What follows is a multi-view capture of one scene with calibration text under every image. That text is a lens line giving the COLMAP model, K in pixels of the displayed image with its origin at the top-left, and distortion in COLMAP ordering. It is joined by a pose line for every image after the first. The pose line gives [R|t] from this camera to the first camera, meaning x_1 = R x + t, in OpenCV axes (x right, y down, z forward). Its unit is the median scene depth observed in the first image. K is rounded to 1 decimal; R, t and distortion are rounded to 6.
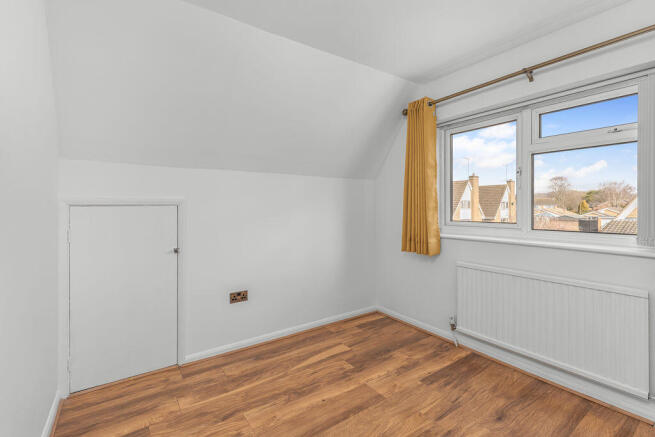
lens RADIAL K [[220.6, 0, 327.5], [0, 220.6, 218.5], [0, 0, 1]] dist [0.000460, -0.000026]
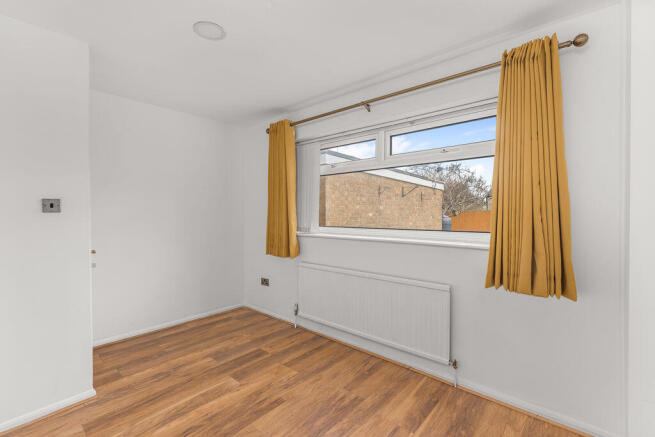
lens RADIAL K [[288.4, 0, 327.5], [0, 288.4, 218.5], [0, 0, 1]] dist [-0.001022, -0.000088]
pose [[0.992893, 0.004855, 0.118908, 0.477985], [-0.000826, 0.999424, -0.033914, 0.027934], [-0.119004, 0.033575, 0.992326, -0.520815]]
